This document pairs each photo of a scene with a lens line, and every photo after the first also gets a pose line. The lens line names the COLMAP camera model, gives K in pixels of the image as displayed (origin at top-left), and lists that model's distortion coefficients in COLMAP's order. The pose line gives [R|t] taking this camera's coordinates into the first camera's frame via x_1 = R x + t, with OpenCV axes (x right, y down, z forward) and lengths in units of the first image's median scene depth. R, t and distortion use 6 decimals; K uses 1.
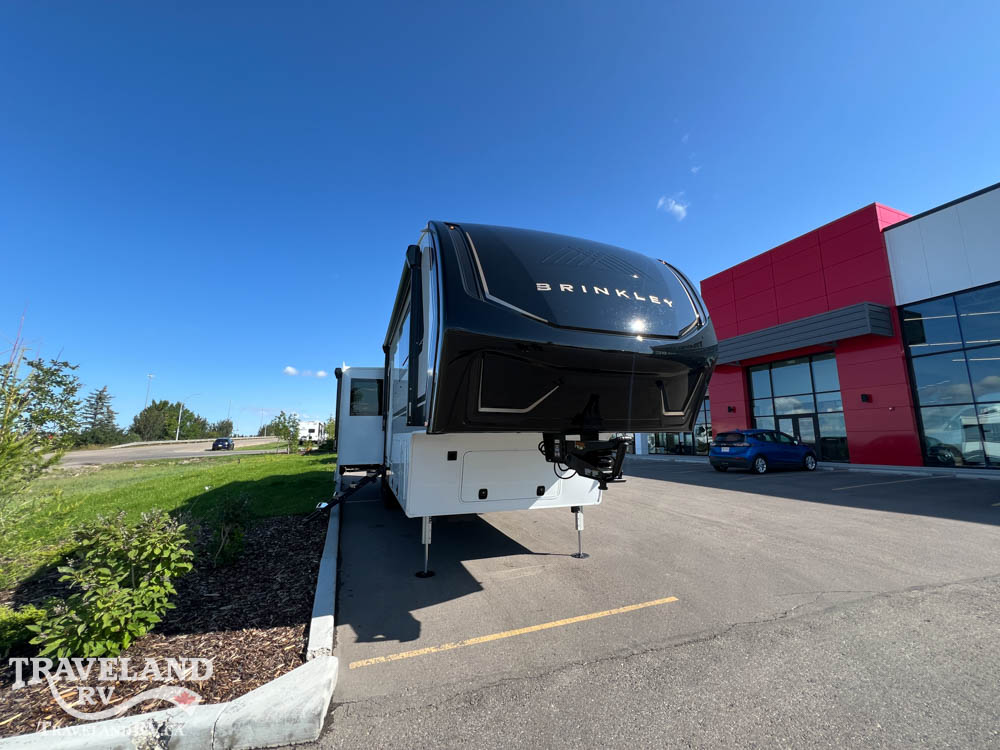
lens RADIAL K [[399.1, 0, 498.7], [0, 399.1, 373.8], [0, 0, 1]] dist [-0.002602, 0.001144]
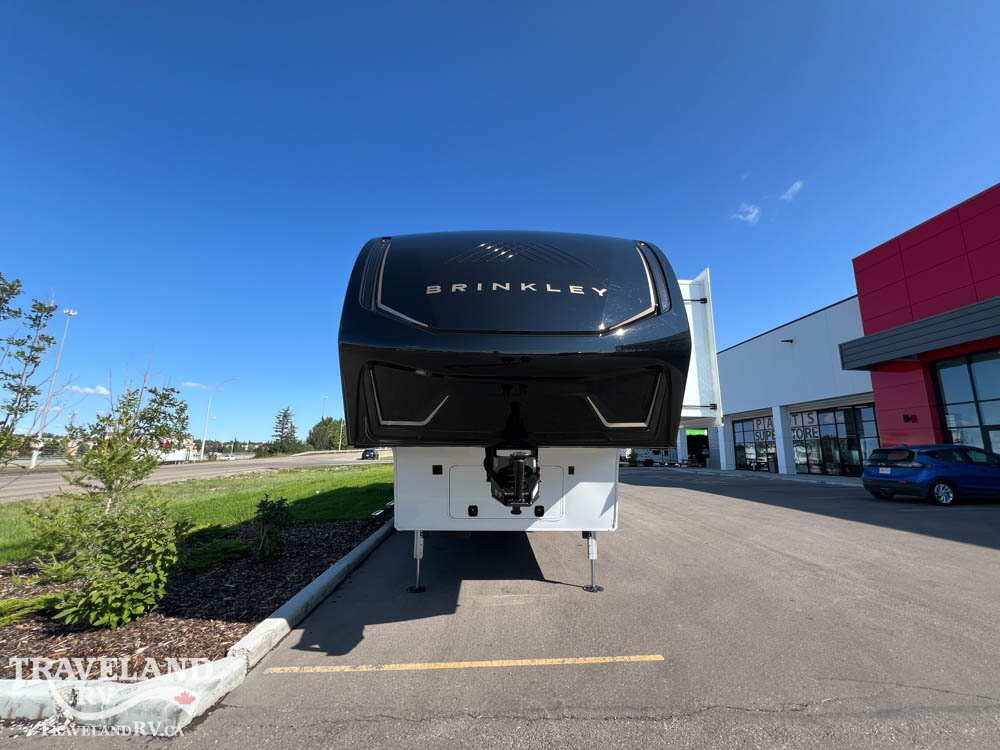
lens RADIAL K [[399.1, 0, 499.6], [0, 399.1, 374.1], [0, 0, 1]] dist [-0.002602, 0.001144]
pose [[0.950828, -0.046797, -0.306163, 0.386378], [0.037442, 0.998637, -0.036361, 0.013459], [0.307447, 0.023110, 0.951284, 0.122304]]
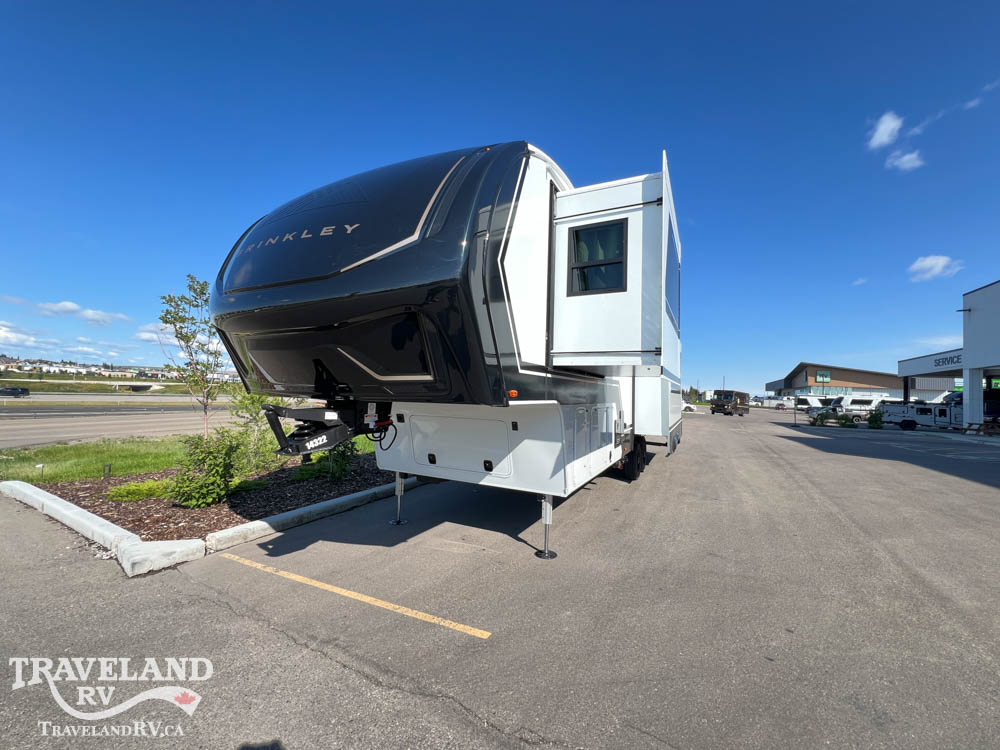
lens RADIAL K [[399.1, 0, 500.5], [0, 399.1, 374.1], [0, 0, 1]] dist [-0.002602, 0.001144]
pose [[0.689874, -0.009968, -0.723860, 0.932740], [0.078253, 0.995073, 0.060876, 0.053956], [0.719687, -0.098641, 0.687256, 0.546017]]
